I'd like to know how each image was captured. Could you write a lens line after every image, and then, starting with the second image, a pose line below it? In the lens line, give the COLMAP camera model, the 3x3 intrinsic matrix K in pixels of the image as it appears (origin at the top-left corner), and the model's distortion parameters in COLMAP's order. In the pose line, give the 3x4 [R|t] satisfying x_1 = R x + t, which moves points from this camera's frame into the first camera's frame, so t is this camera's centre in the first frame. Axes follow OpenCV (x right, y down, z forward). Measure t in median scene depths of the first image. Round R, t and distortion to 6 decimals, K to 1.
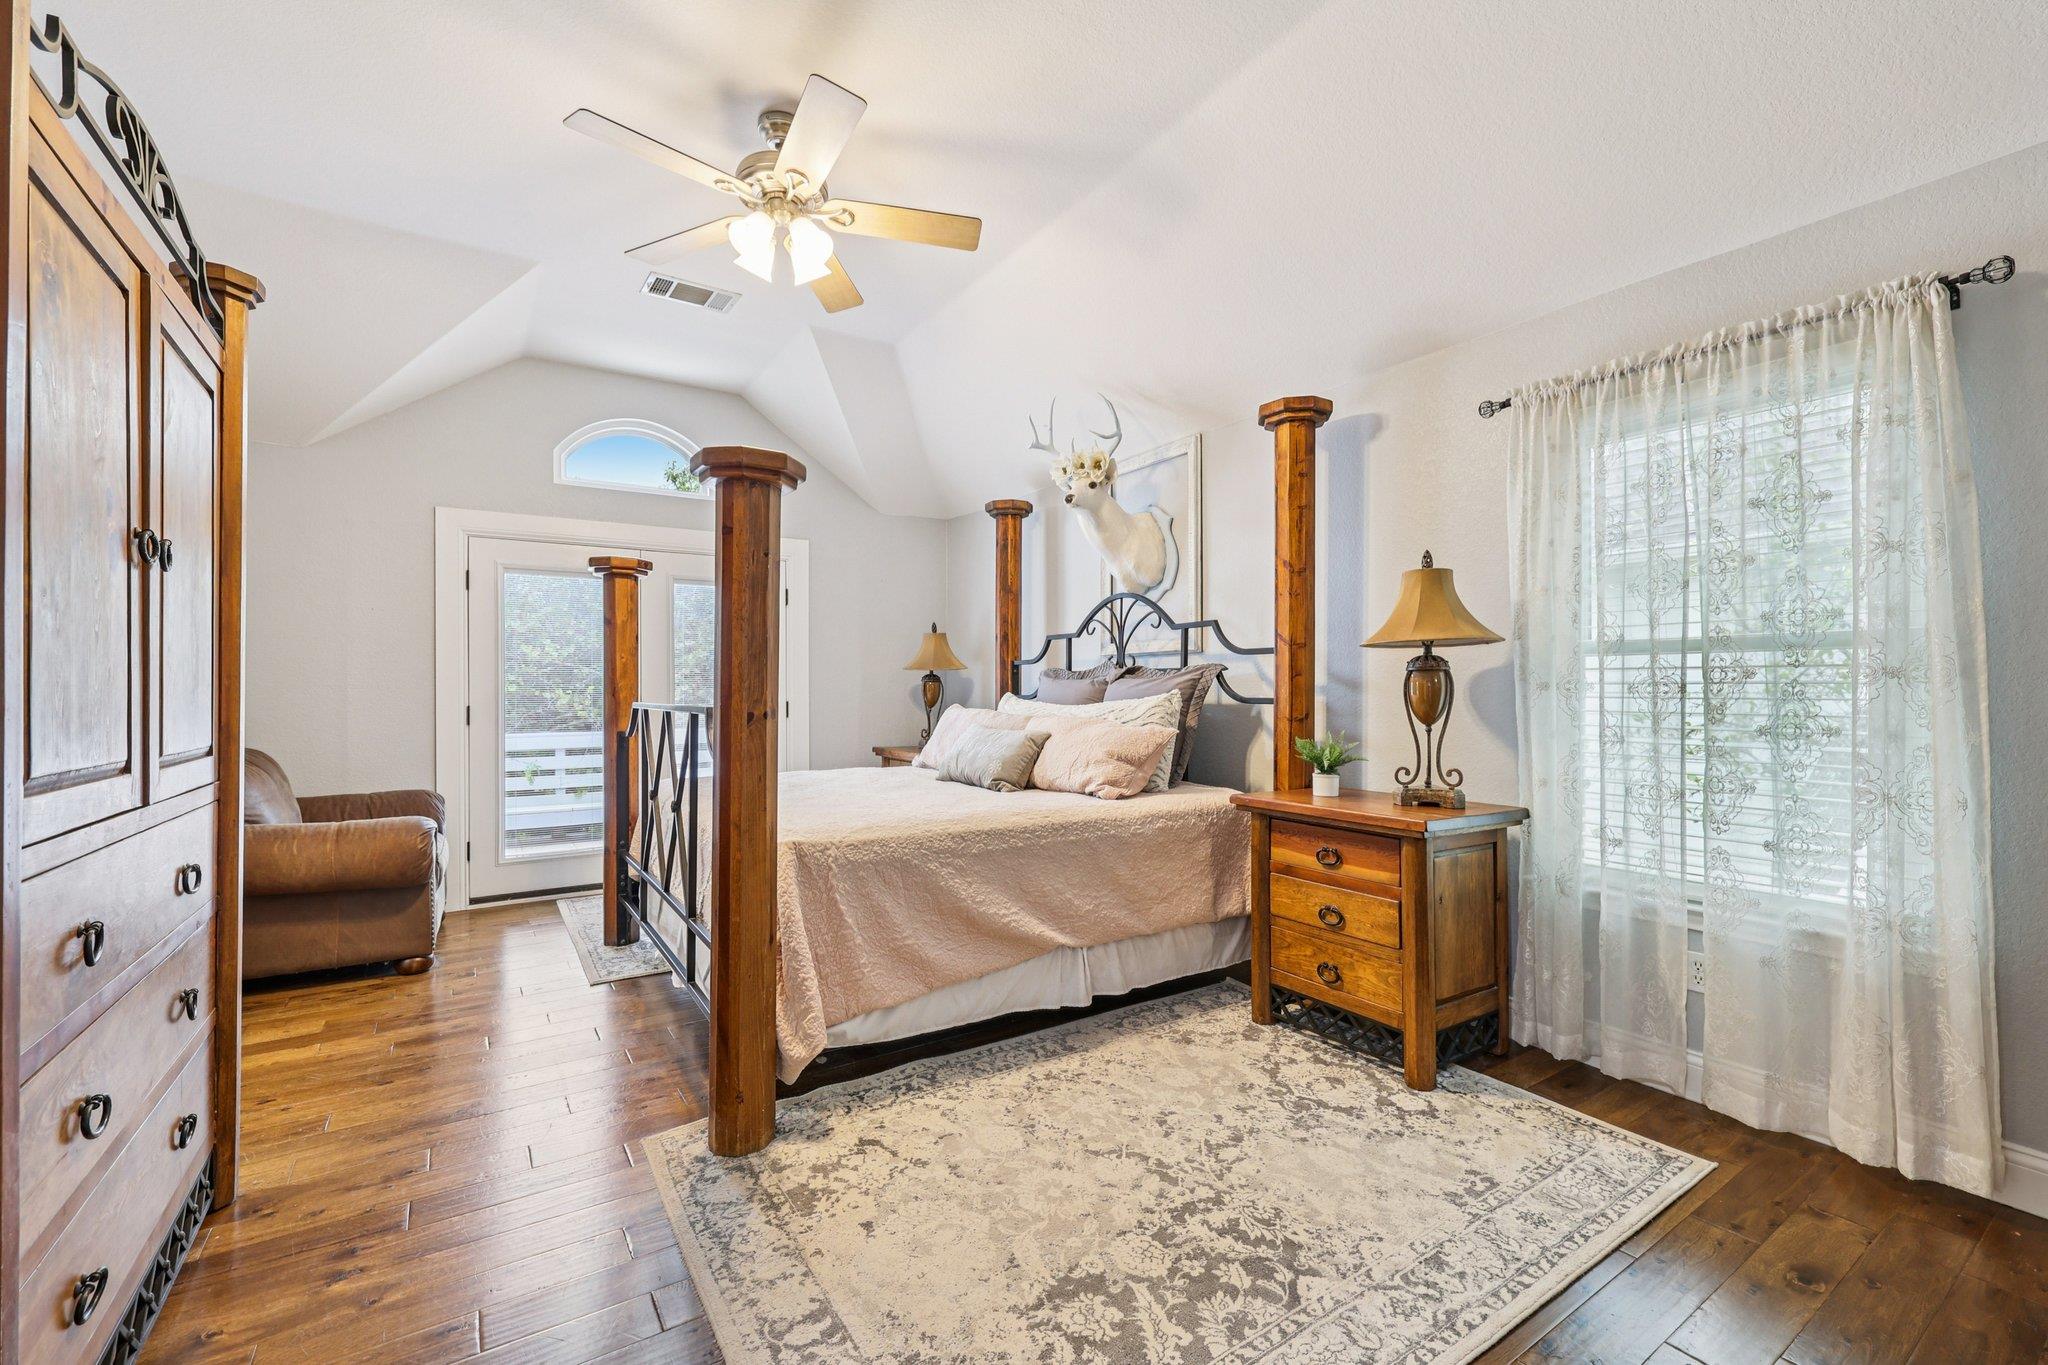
lens RADIAL K [[866.3, 0, 1028.6], [0, 866.3, 690.0], [0, 0, 1]] dist [-0.001053, 0.000657]
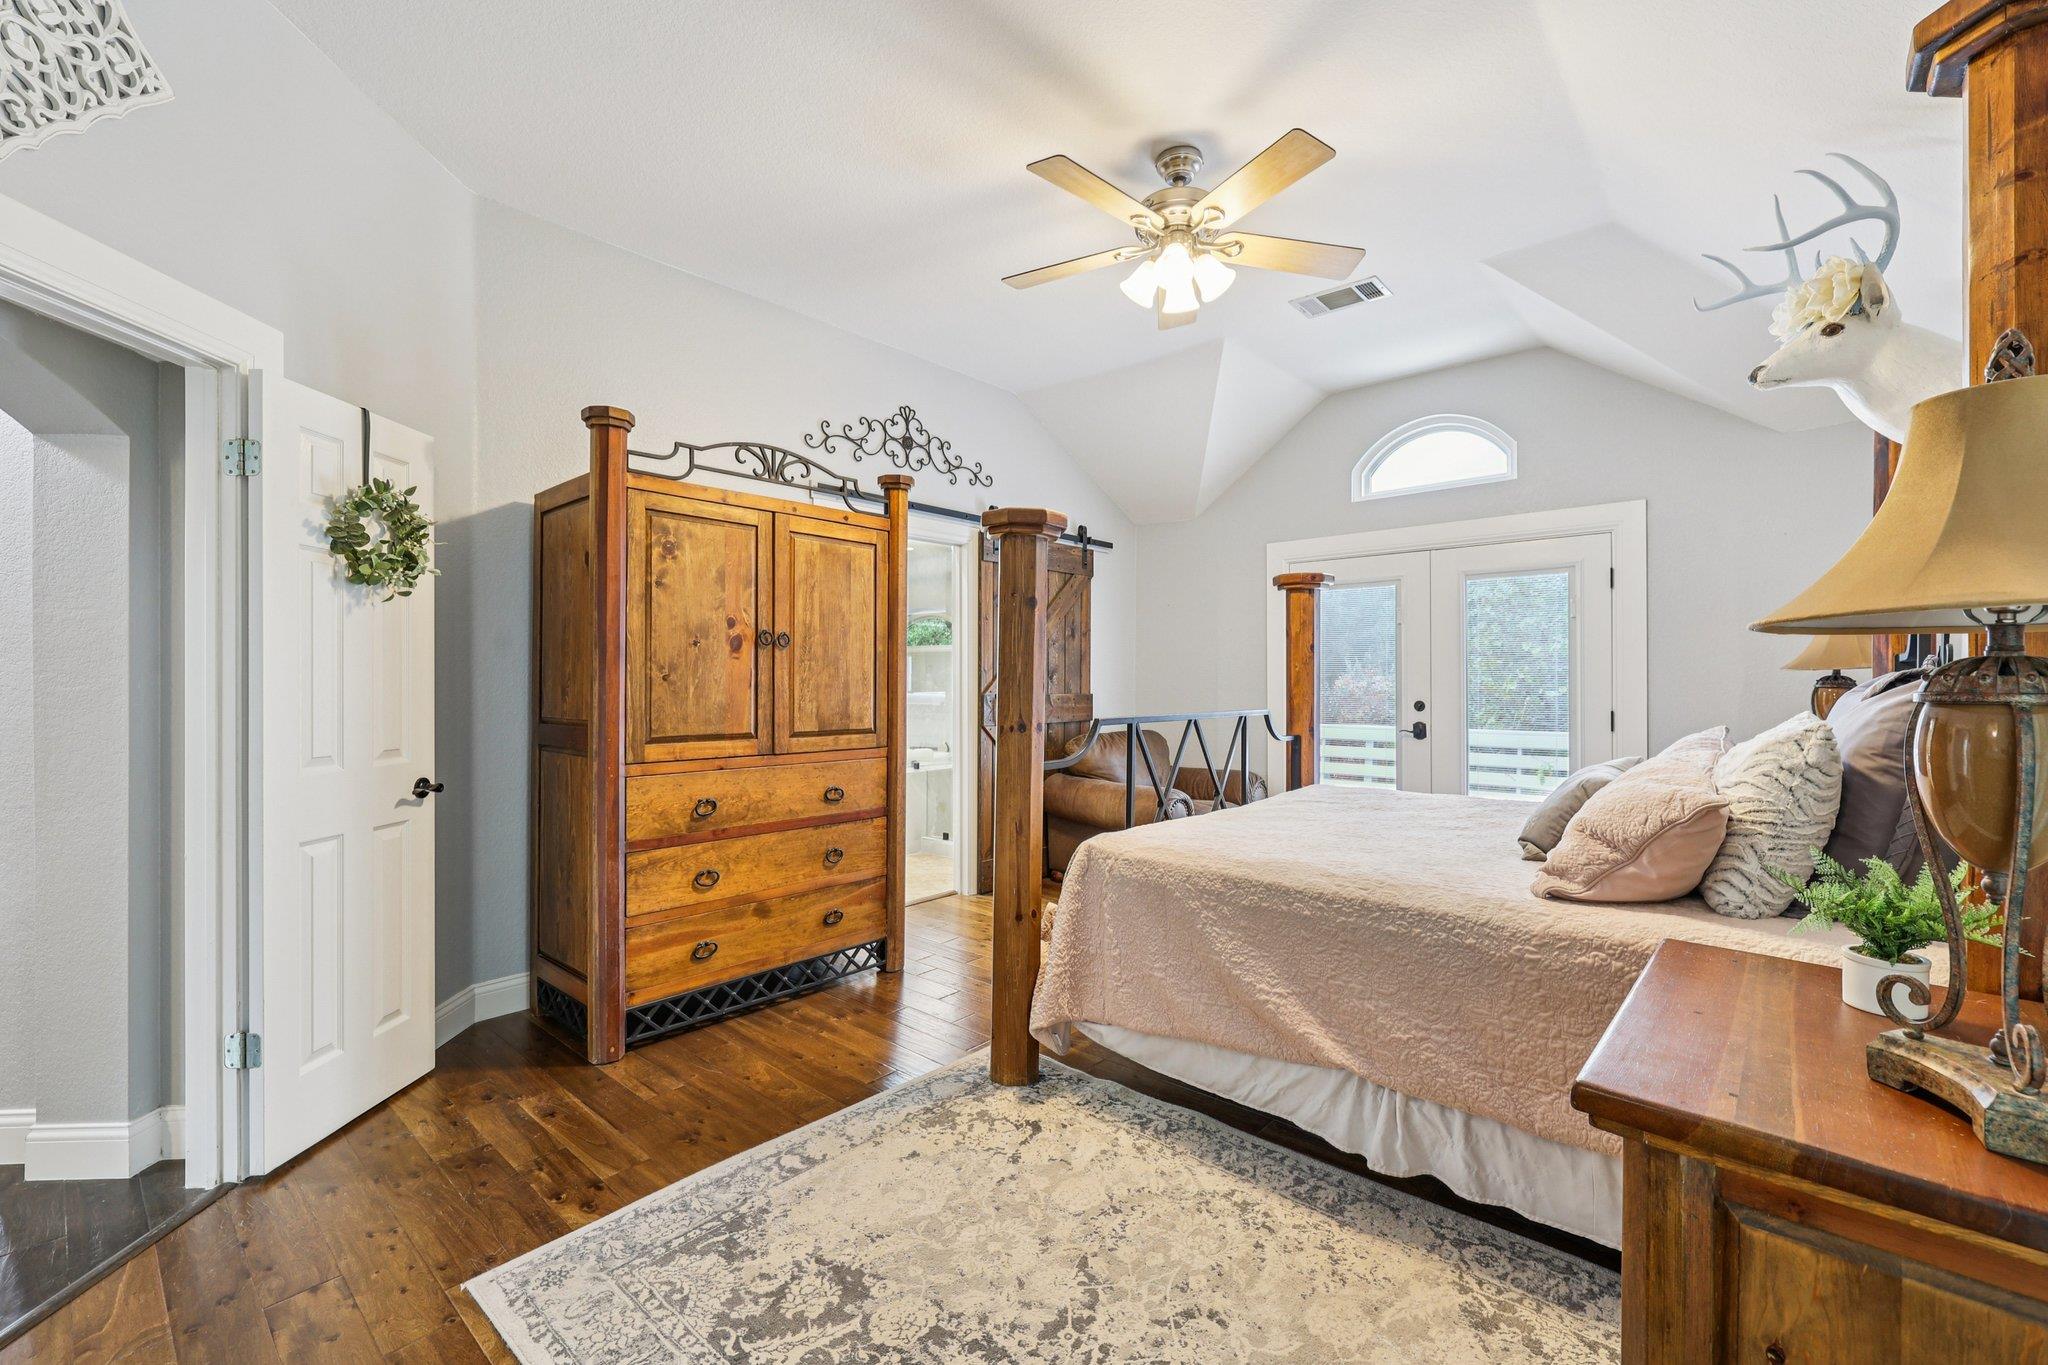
lens RADIAL K [[866.3, 0, 1025.7], [0, 866.3, 677.0], [0, 0, 1]] dist [-0.001053, 0.000657]
pose [[0.251317, -0.001793, -0.967903, 0.839430], [0.002671, 0.999996, -0.001159, -0.040799], [0.967901, -0.002294, 0.251321, 0.691351]]
